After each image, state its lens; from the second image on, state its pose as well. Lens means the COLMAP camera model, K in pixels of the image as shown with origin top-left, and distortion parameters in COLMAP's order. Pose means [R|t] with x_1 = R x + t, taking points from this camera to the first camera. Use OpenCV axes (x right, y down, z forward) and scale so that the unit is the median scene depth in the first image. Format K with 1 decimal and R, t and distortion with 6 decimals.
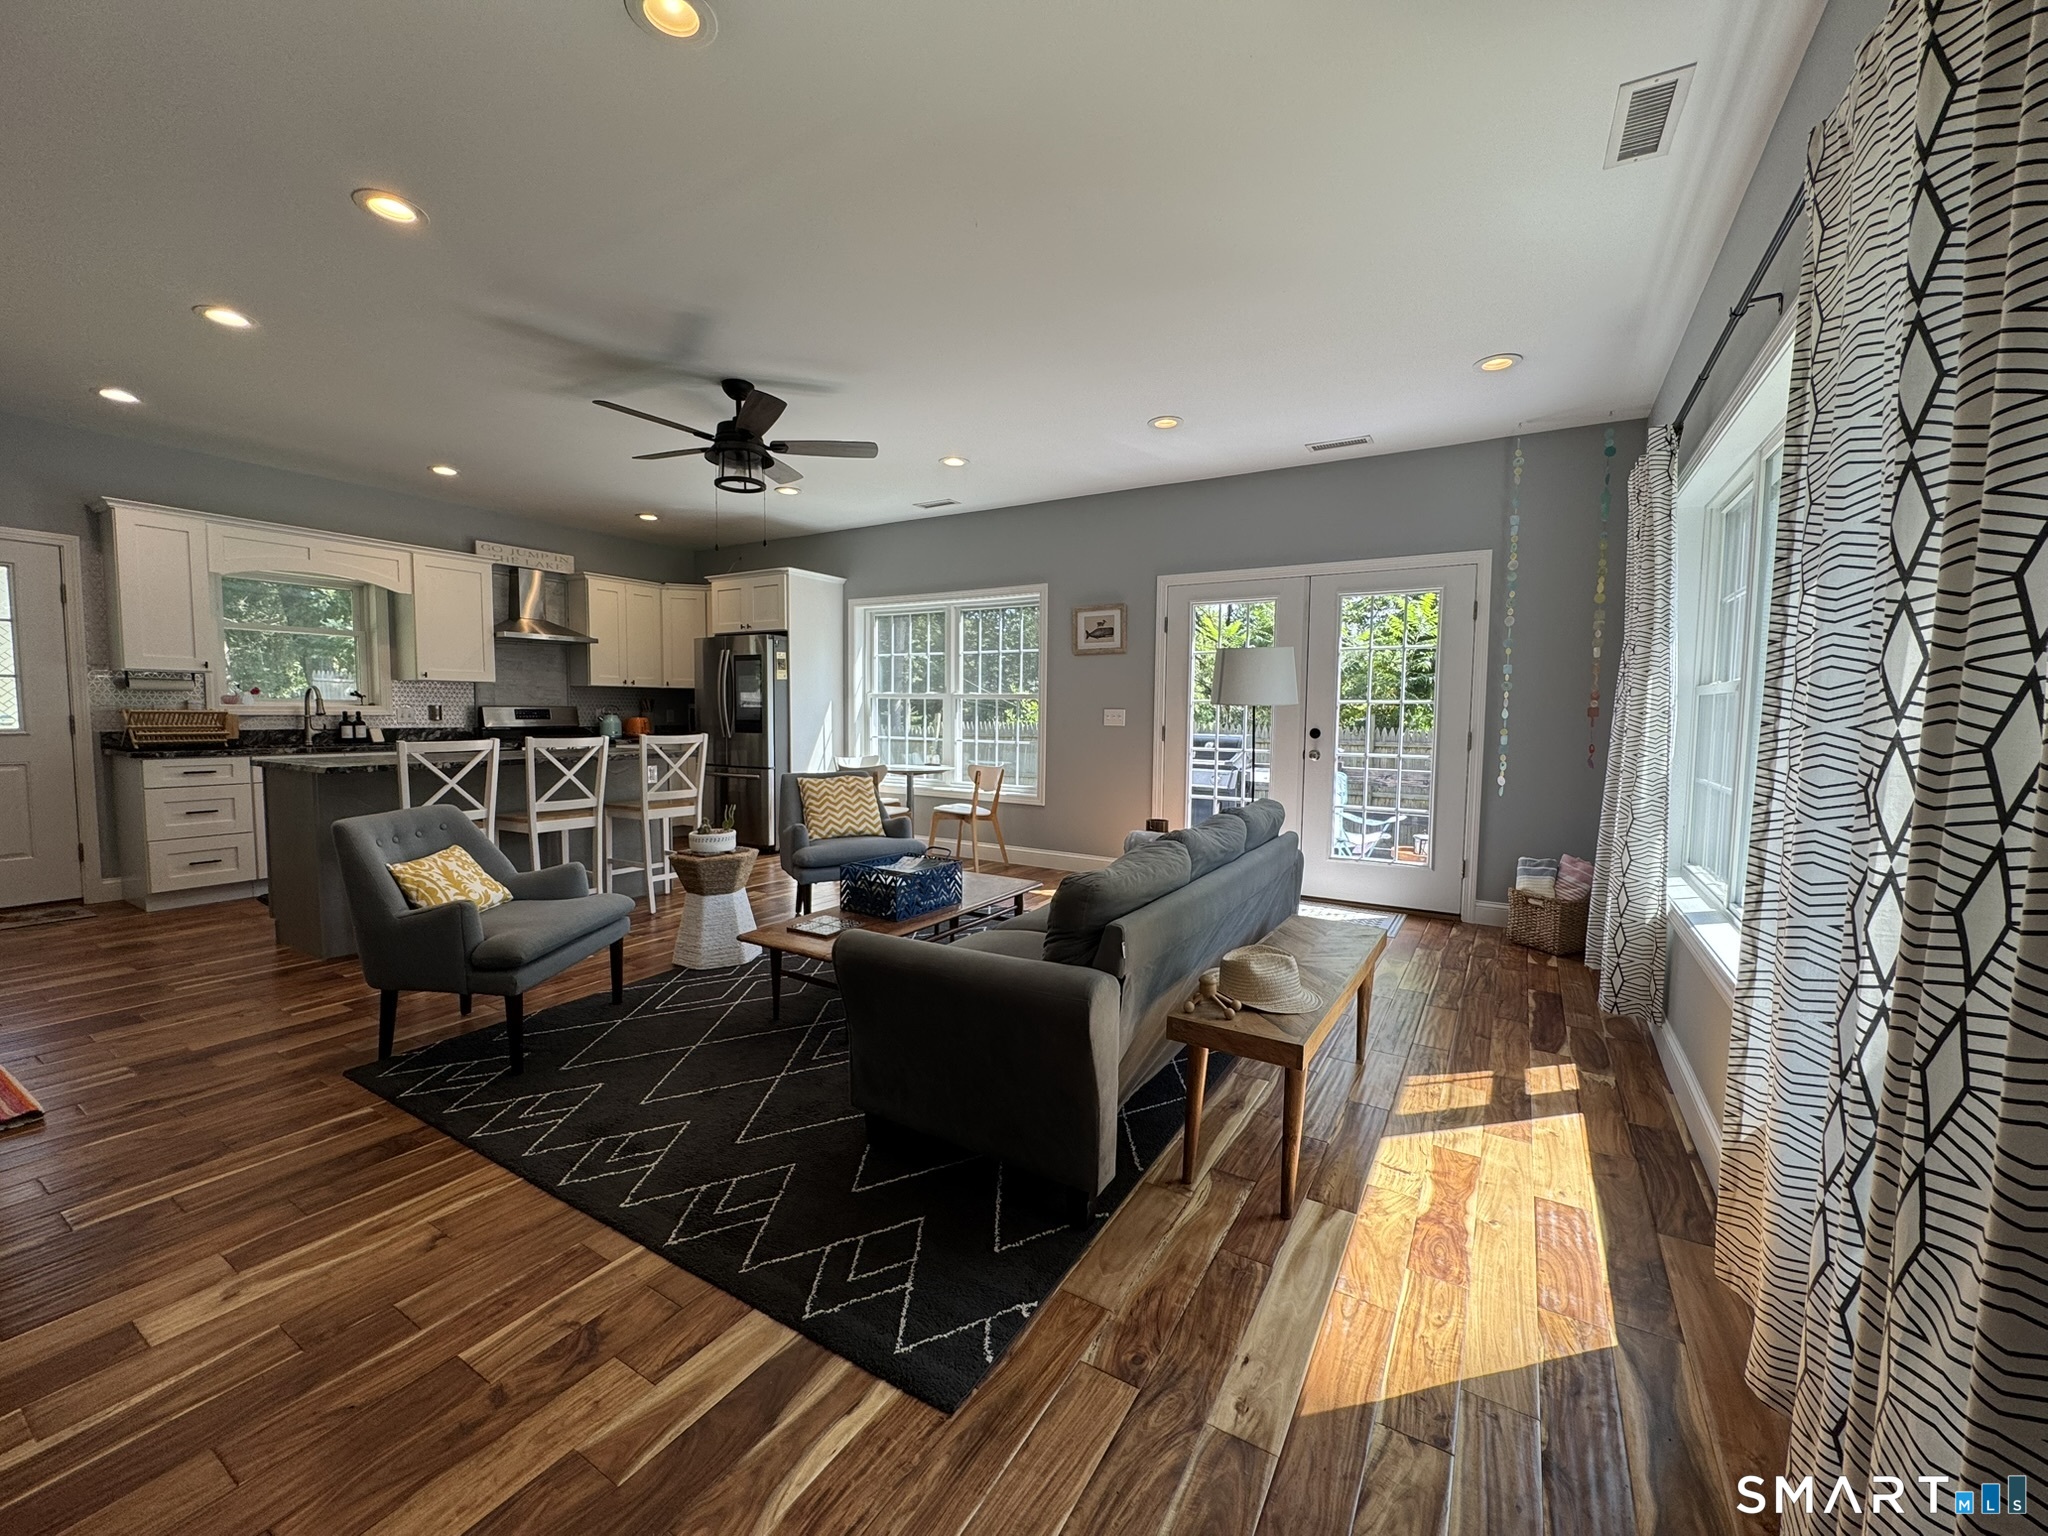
lens RADIAL K [[816.3, 0, 1032.7], [0, 816.3, 779.6], [0, 0, 1]] dist [-0.005830, -0.000306]
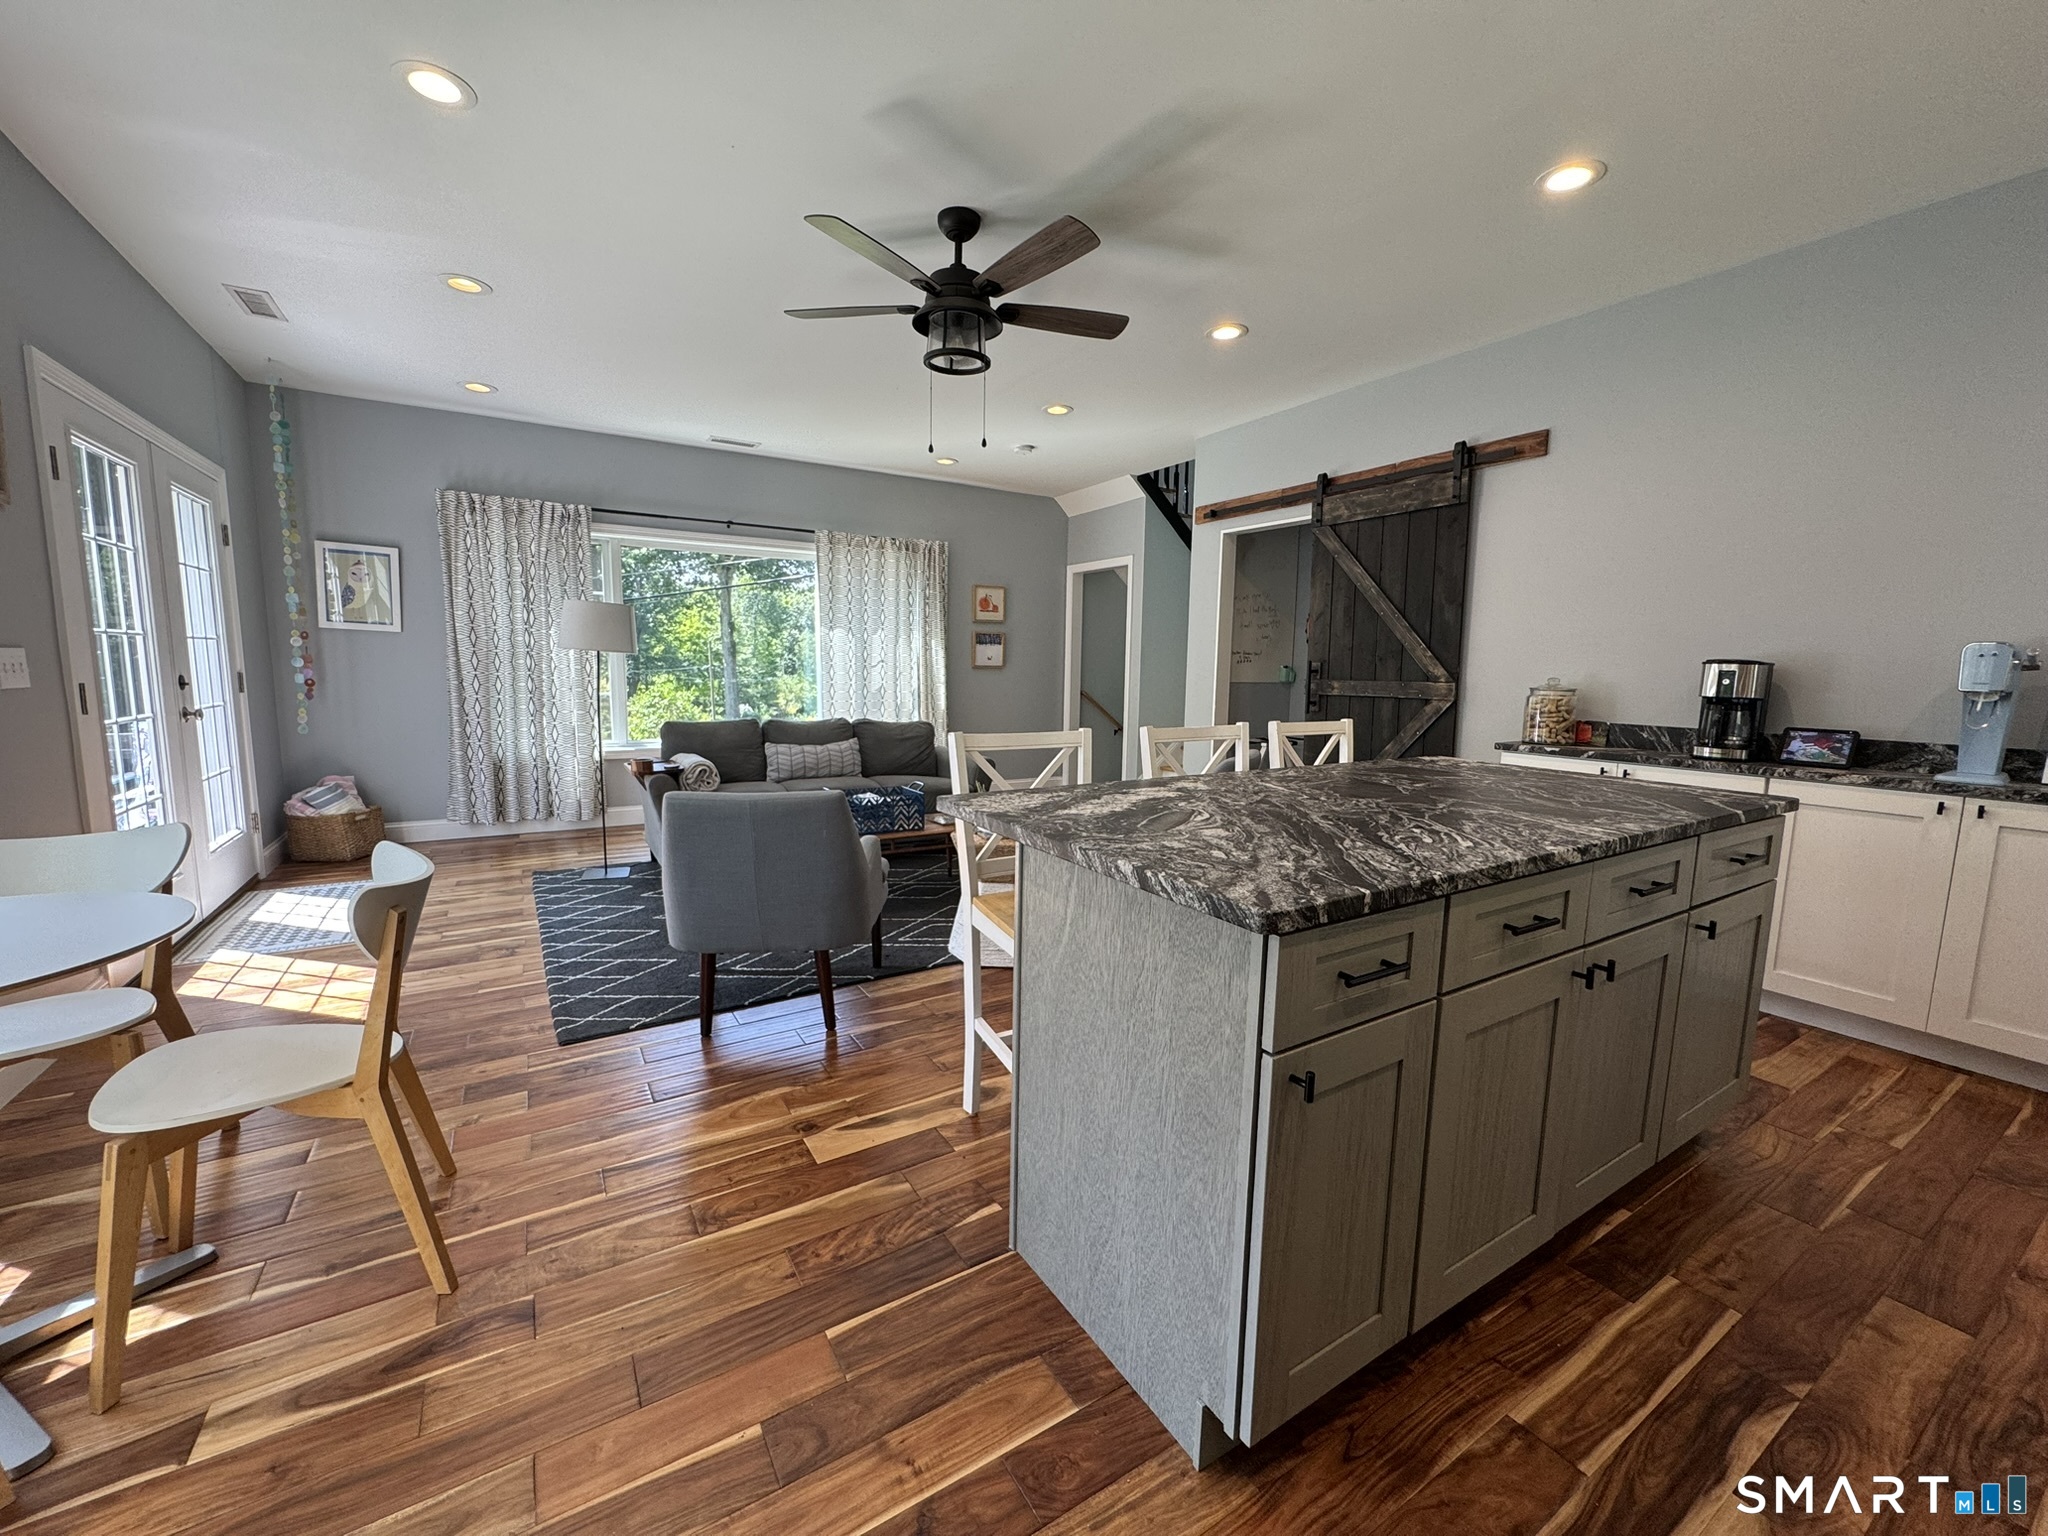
lens RADIAL K [[816.3, 0, 1025.1], [0, 816.3, 761.6], [0, 0, 1]] dist [-0.005830, -0.000306]
pose [[-0.889104, -0.080496, 0.450571, -0.527389], [0.012678, 0.979705, 0.200044, -0.105548], [-0.457529, 0.183572, -0.870039, 1.148533]]
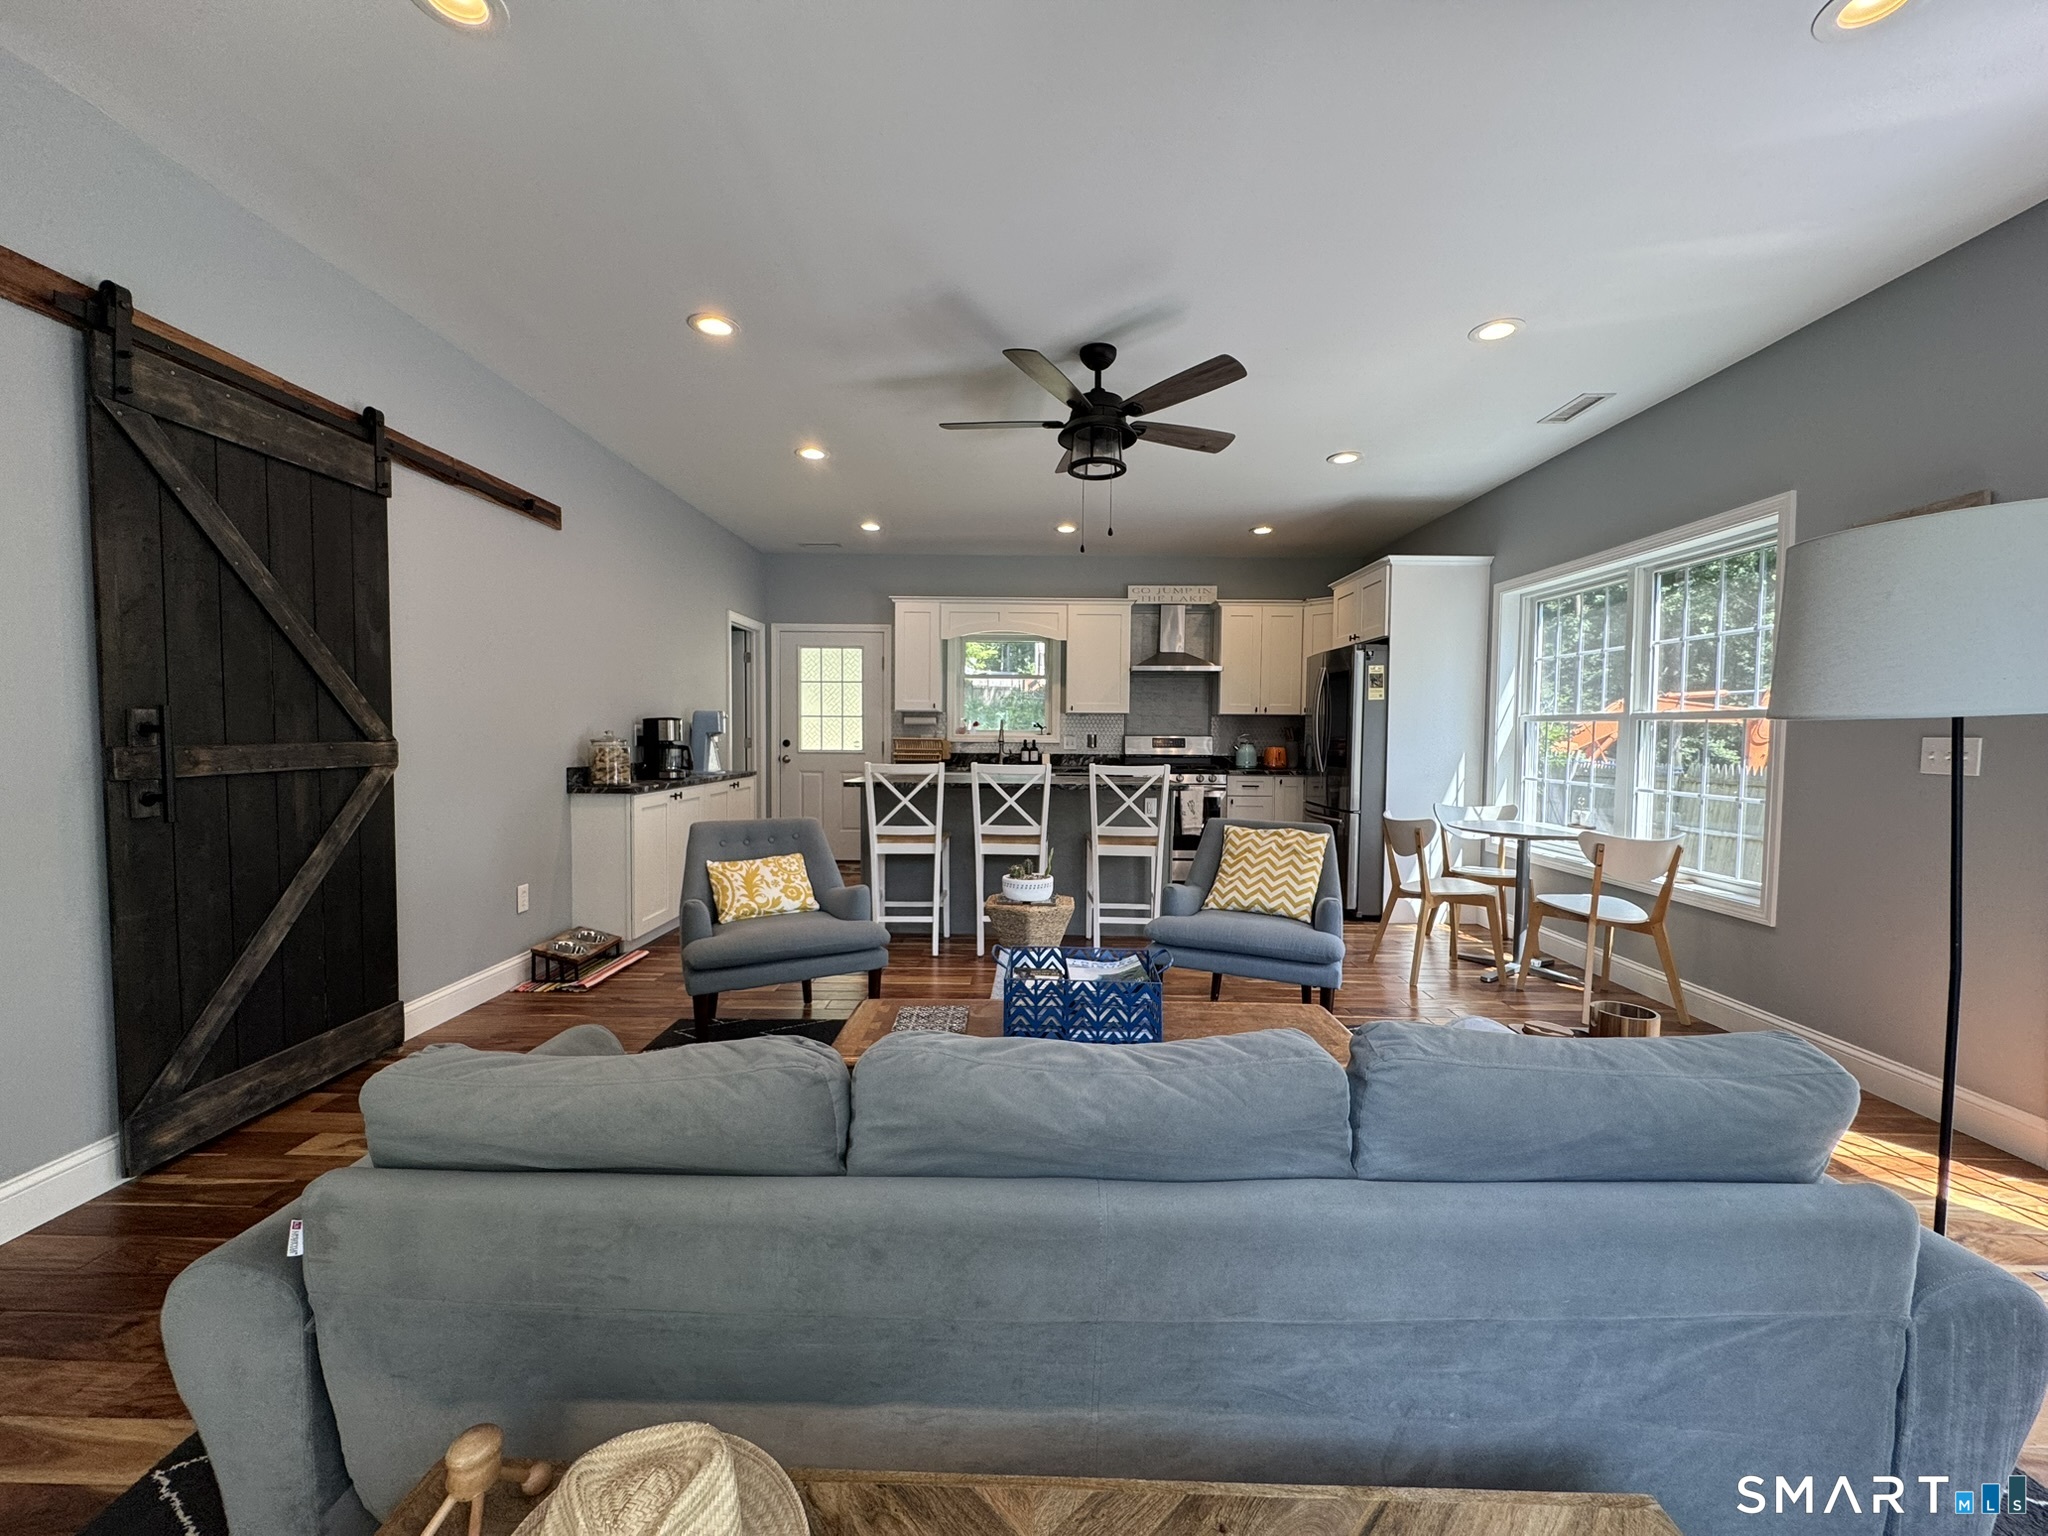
lens RADIAL K [[816.3, 0, 1025.9], [0, 816.3, 769.2], [0, 0, 1]] dist [-0.005830, -0.000306]
pose [[0.508974, 0.032045, -0.860185, 0.227669], [-0.076339, 0.997050, -0.008026, -0.028172], [0.857390, 0.069751, 0.509919, 0.363608]]
